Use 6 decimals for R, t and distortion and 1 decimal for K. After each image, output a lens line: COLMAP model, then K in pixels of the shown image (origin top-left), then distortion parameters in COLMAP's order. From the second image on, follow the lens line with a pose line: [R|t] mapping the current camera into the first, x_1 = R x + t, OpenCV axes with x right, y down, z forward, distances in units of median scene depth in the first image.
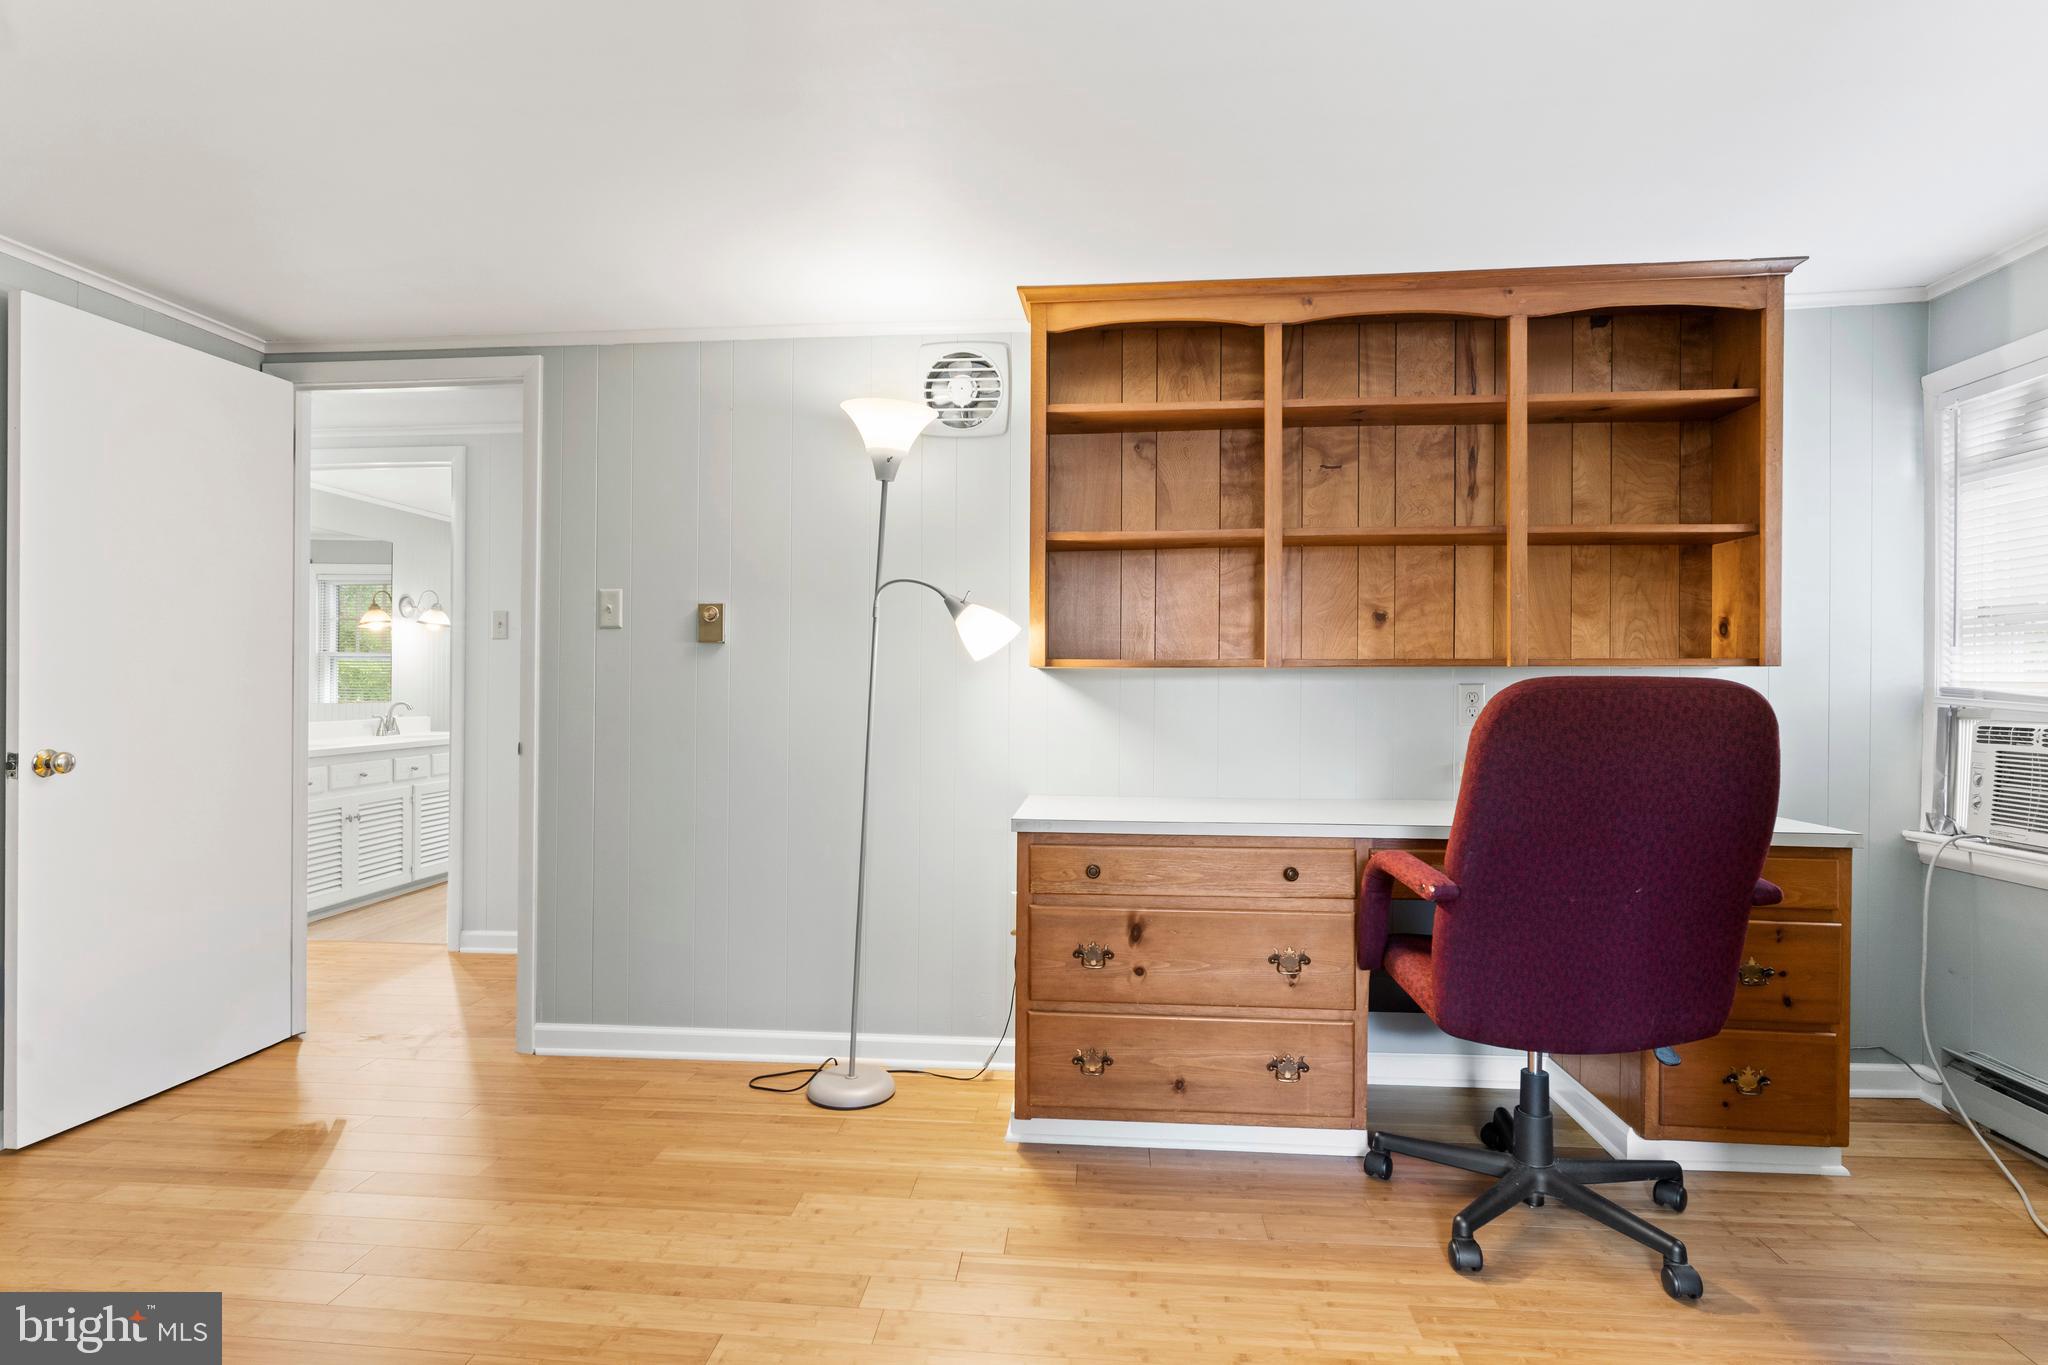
lens RADIAL K [[1067.6, 0, 1023.7], [0, 1067.6, 666.8], [0, 0, 1]] dist [0.000190, 0.000498]
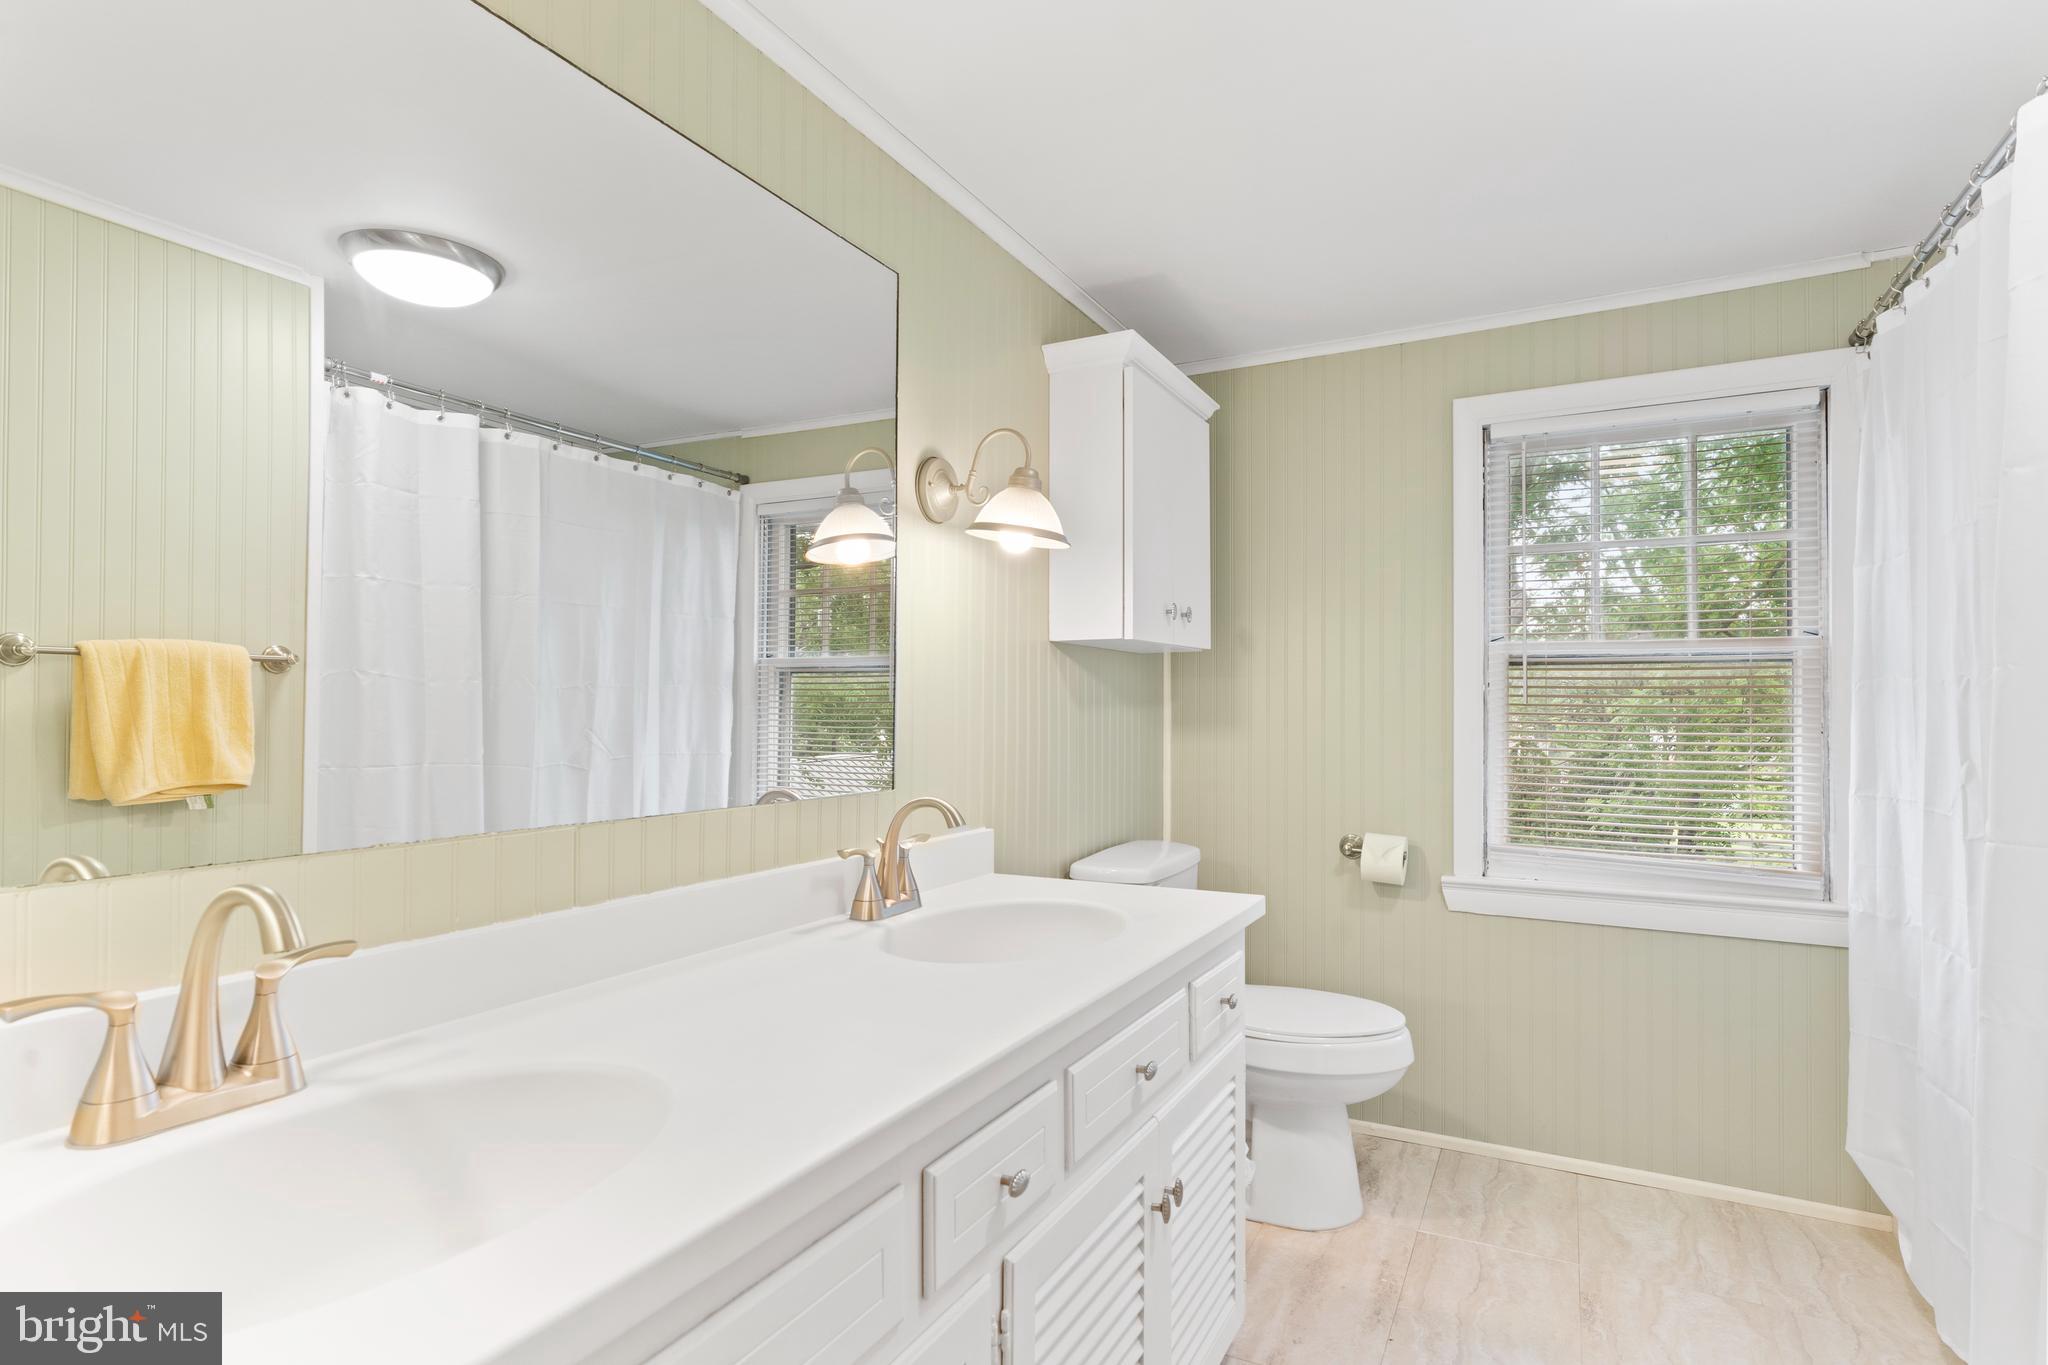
lens RADIAL K [[1067.6, 0, 1023.7], [0, 1067.6, 666.8], [0, 0, 1]] dist [0.000190, 0.000498]
pose [[0.920464, -0.013001, -0.390612, -0.431497], [0.001176, 0.999534, -0.030498, 0.007358], [0.390826, 0.027613, 0.920050, 0.720364]]
